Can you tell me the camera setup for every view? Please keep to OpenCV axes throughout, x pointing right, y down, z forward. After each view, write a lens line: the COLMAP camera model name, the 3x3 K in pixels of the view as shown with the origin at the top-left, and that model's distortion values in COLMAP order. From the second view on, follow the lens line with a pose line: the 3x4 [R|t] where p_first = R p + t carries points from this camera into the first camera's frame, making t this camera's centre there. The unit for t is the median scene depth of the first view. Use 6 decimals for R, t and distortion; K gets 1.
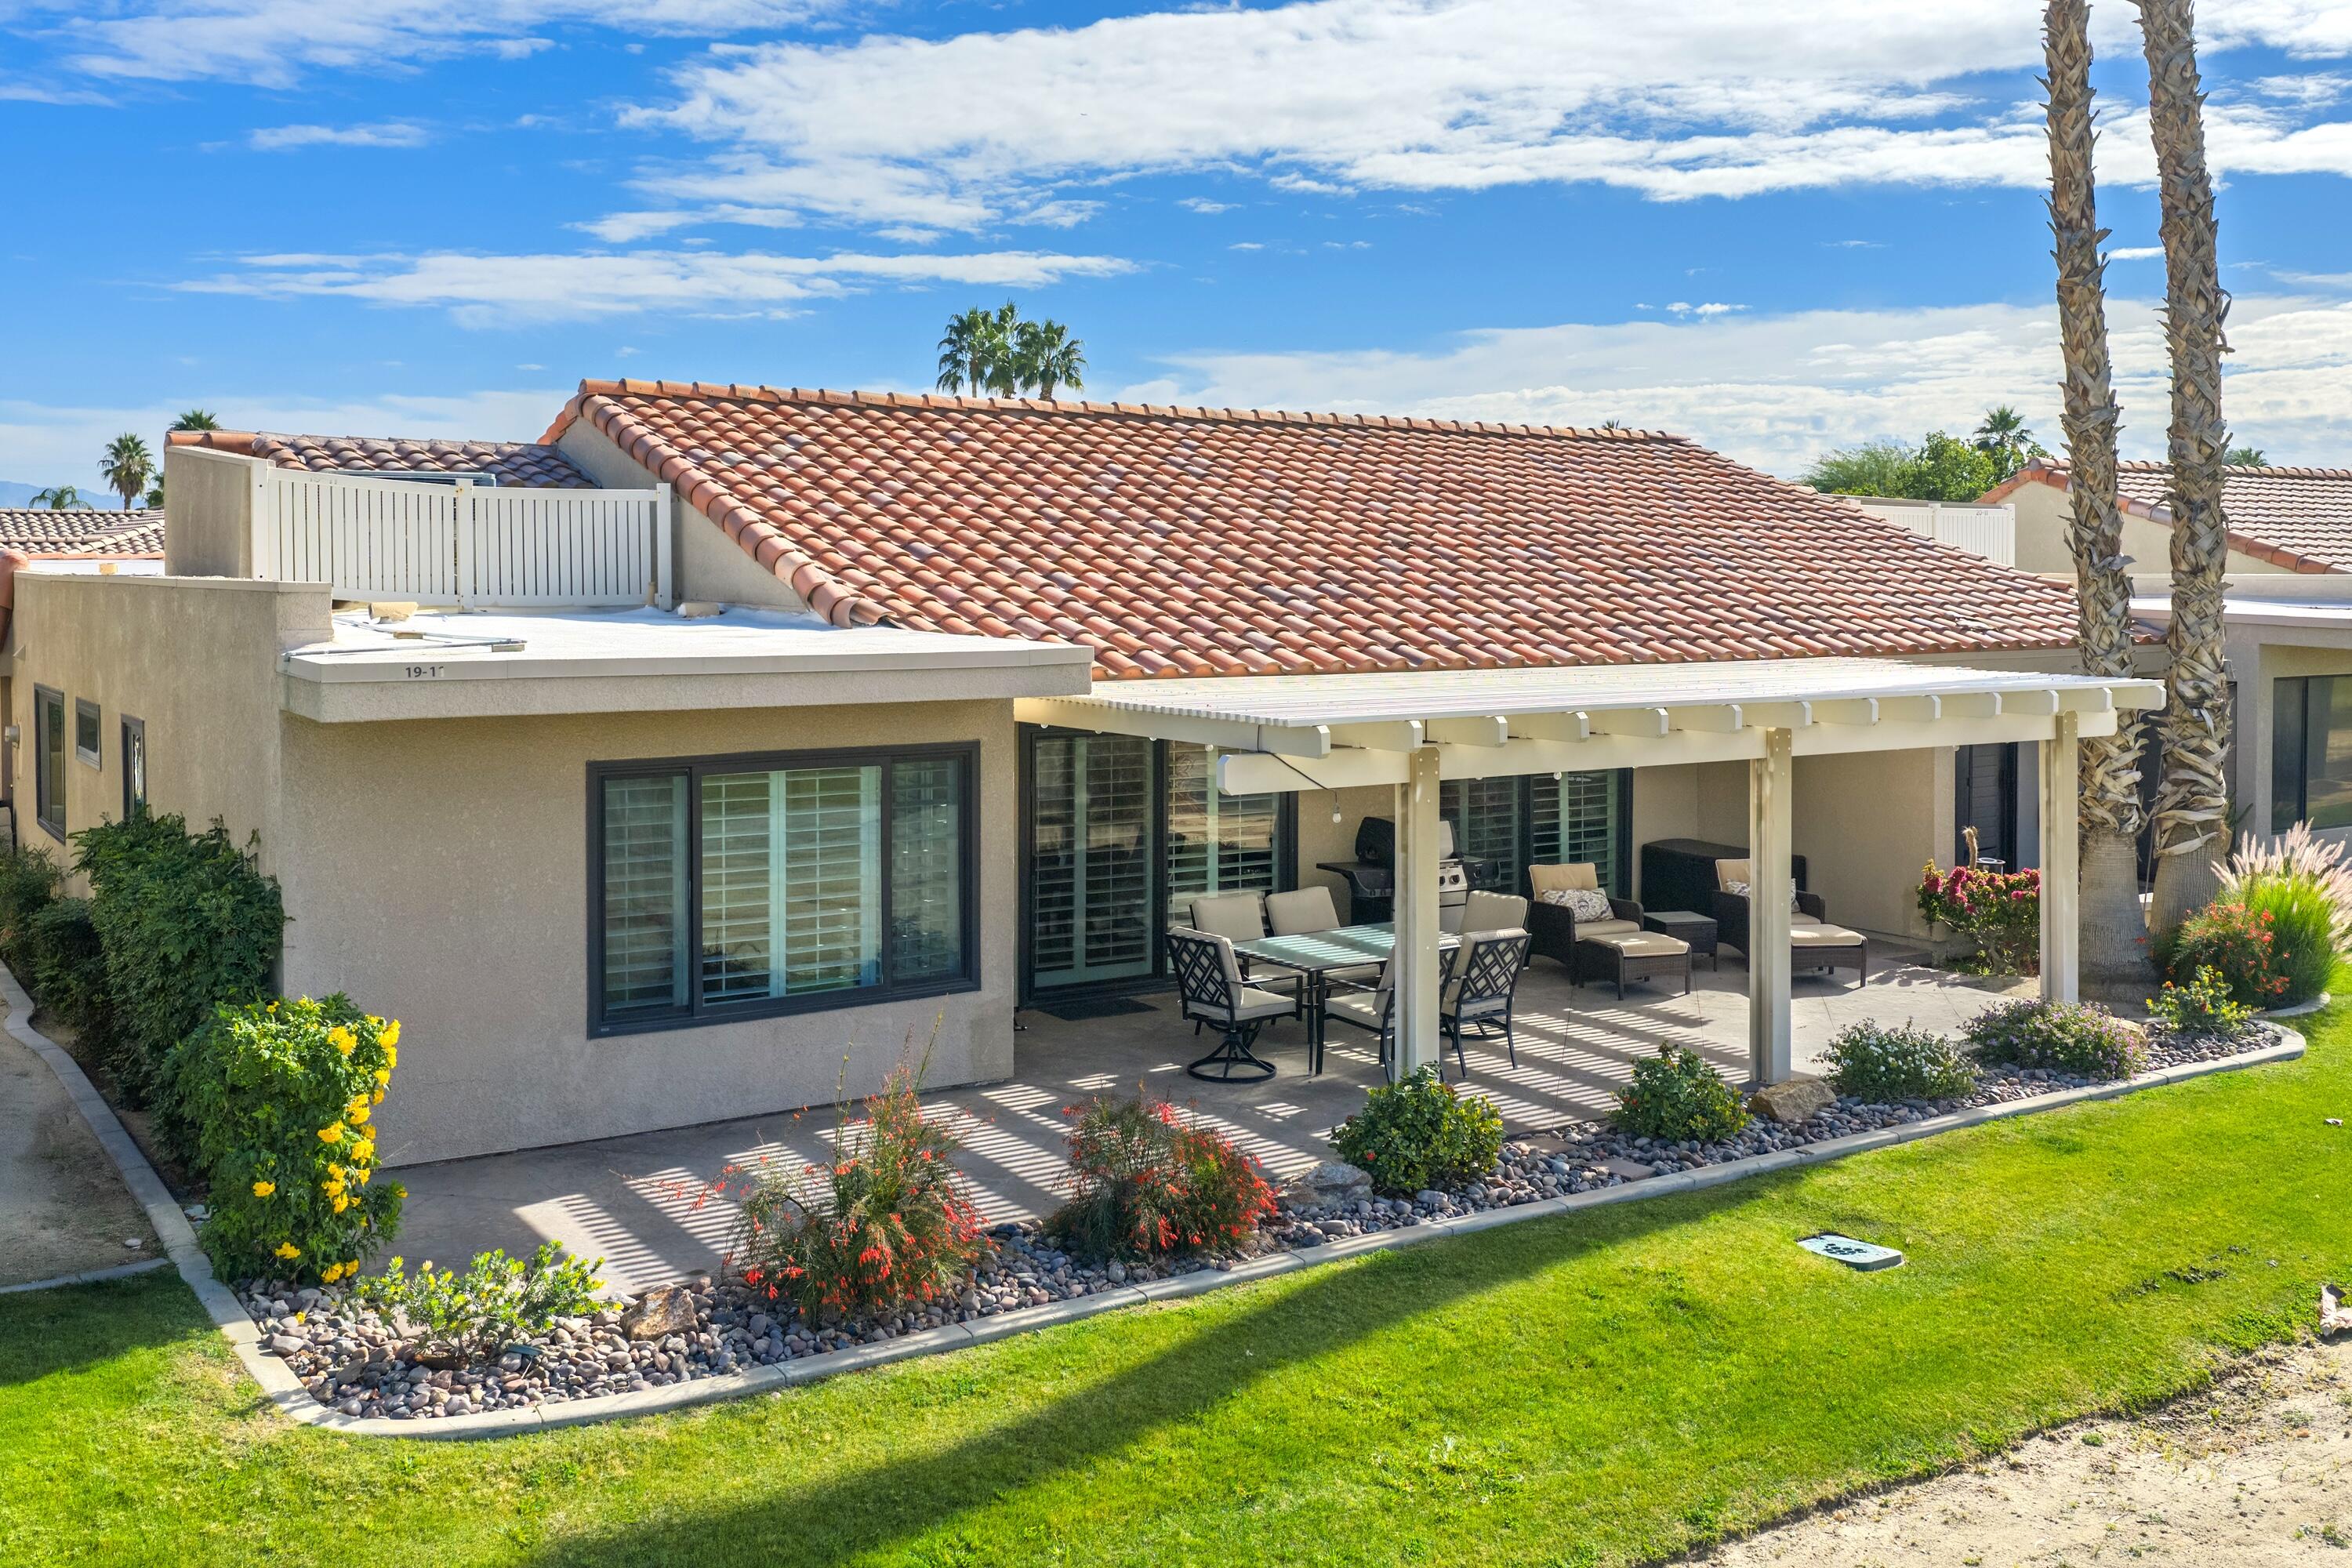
lens RADIAL K [[2106.4, 0, 1267.0], [0, 2106.4, 560.8], [0, 0, 1]] dist [0.009208, 0.008953]
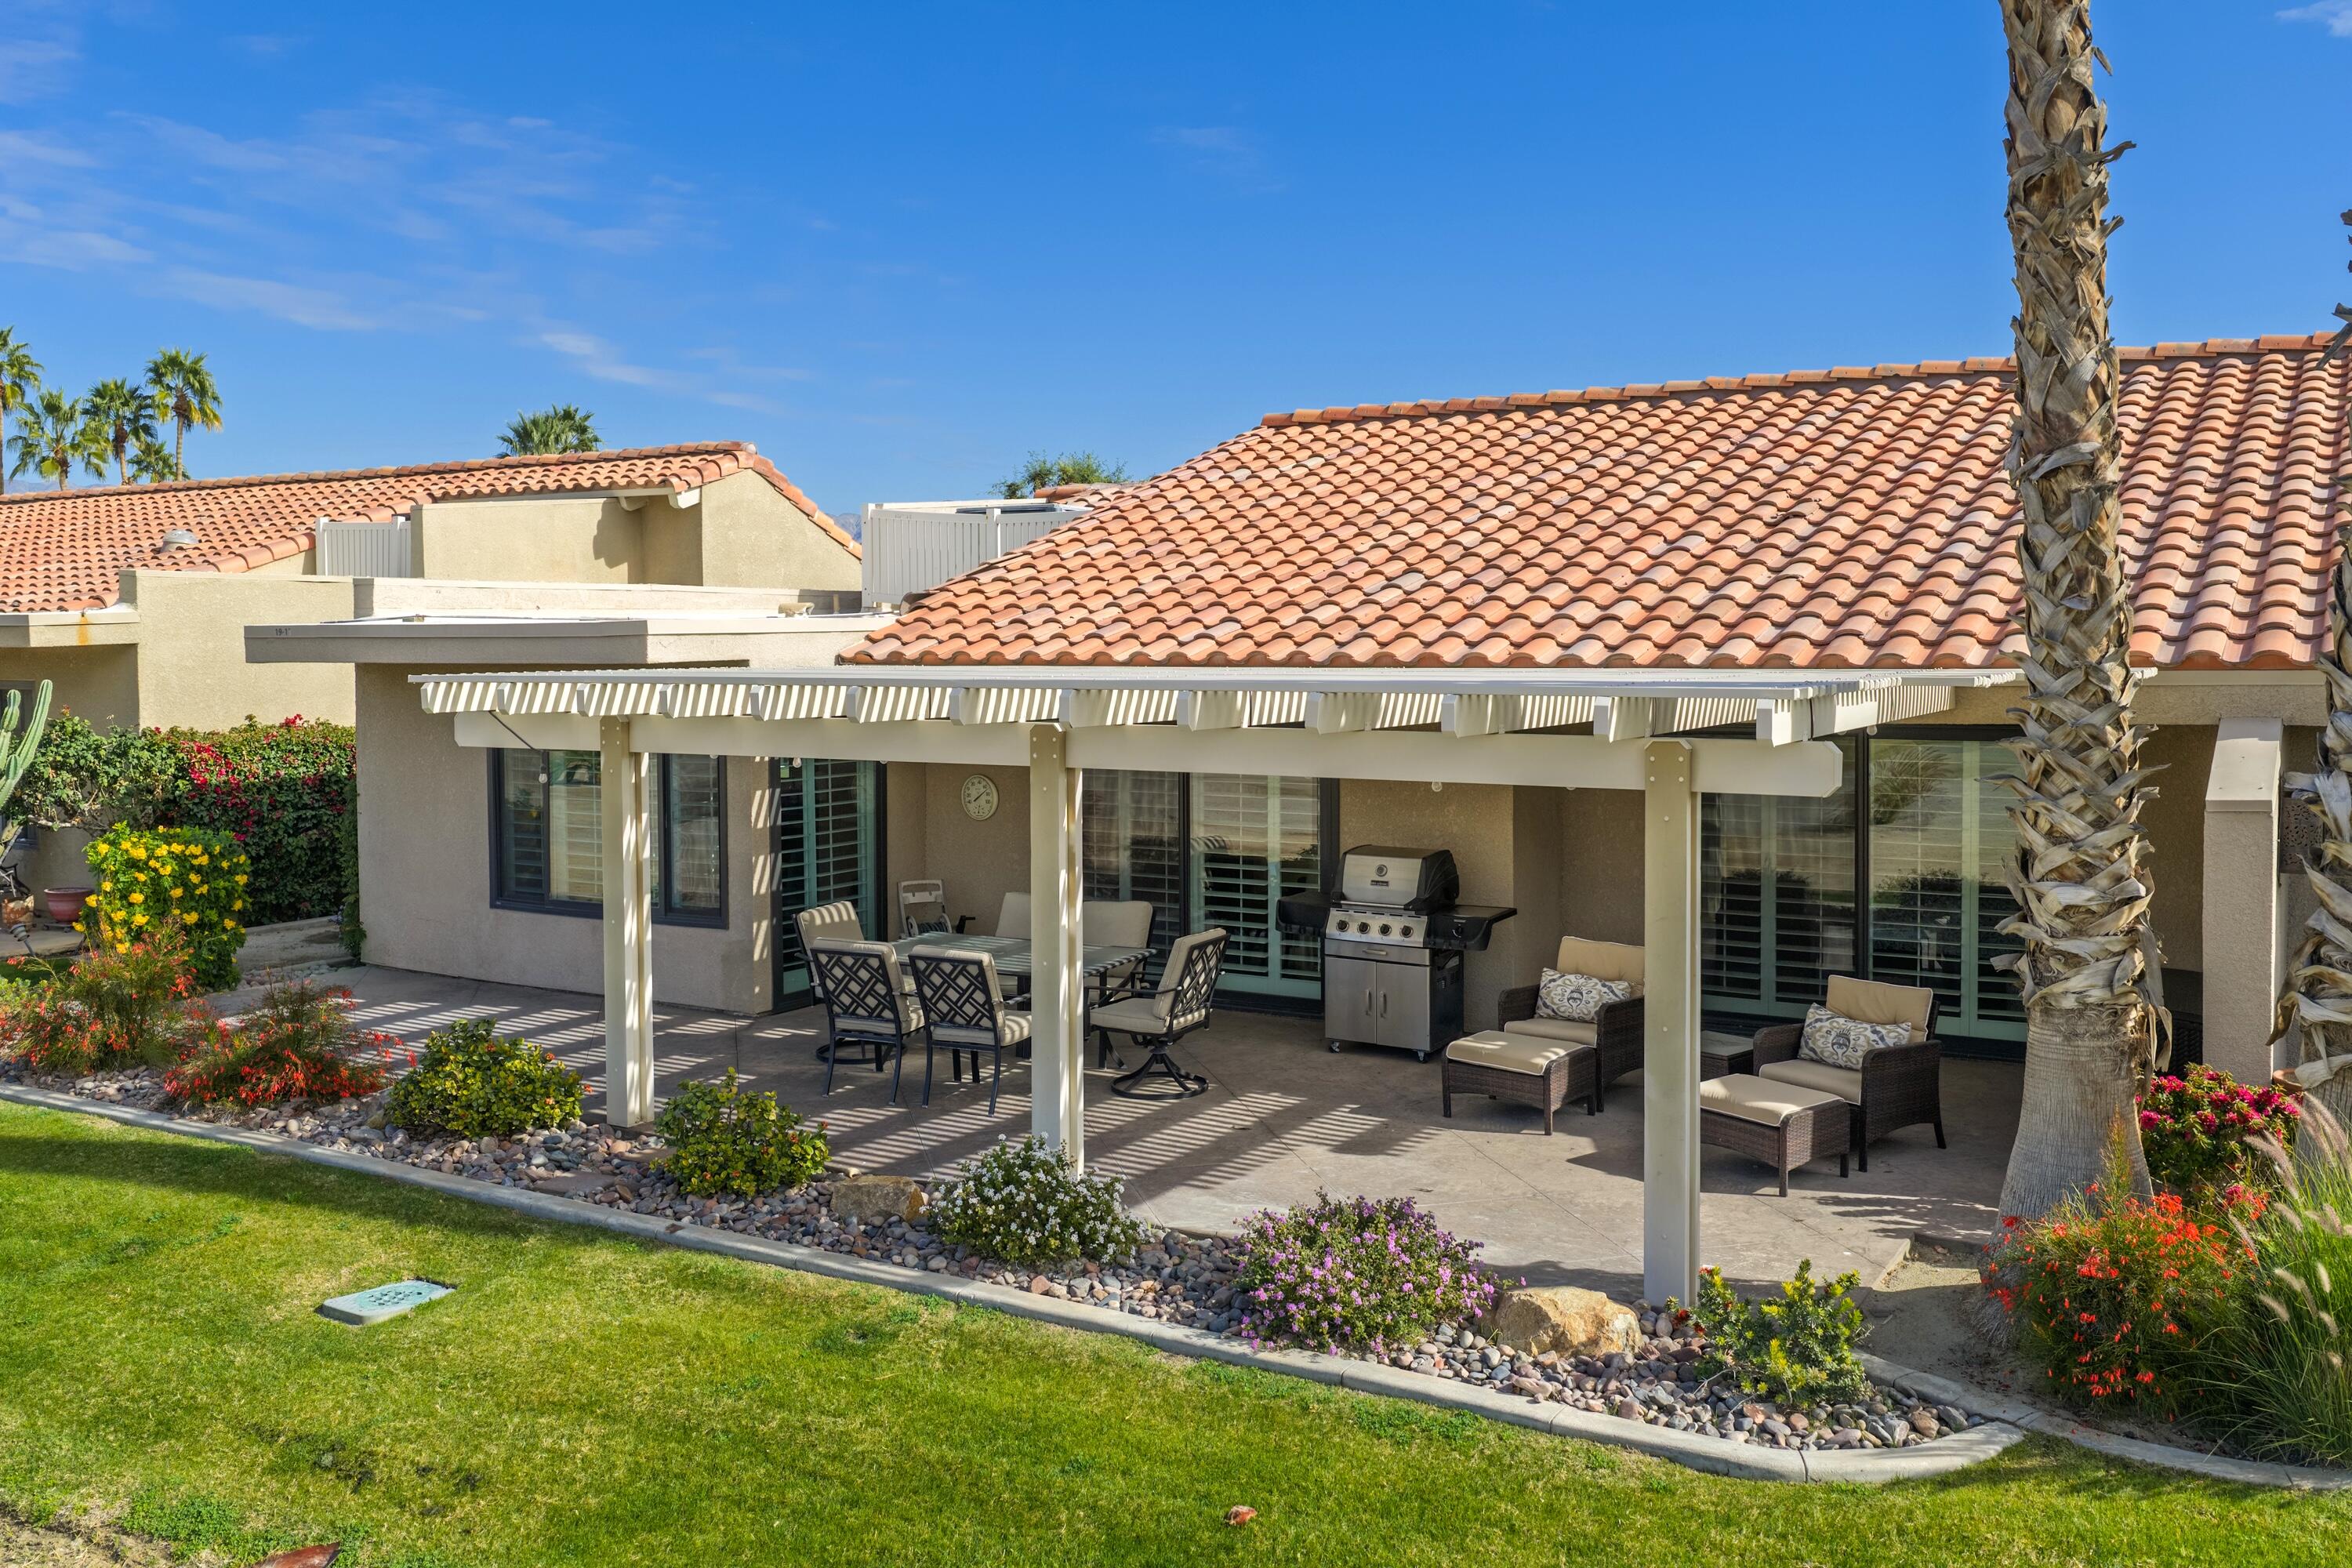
lens RADIAL K [[2000.5, 0, 1289.9], [0, 2000.5, 667.0], [0, 0, 1]] dist [0.004537, 0.003001]
pose [[0.431371, 0.007446, -0.902144, 1.010924], [0.010360, 0.999859, 0.013206, 0.054628], [0.902115, -0.015043, 0.431233, 0.853463]]
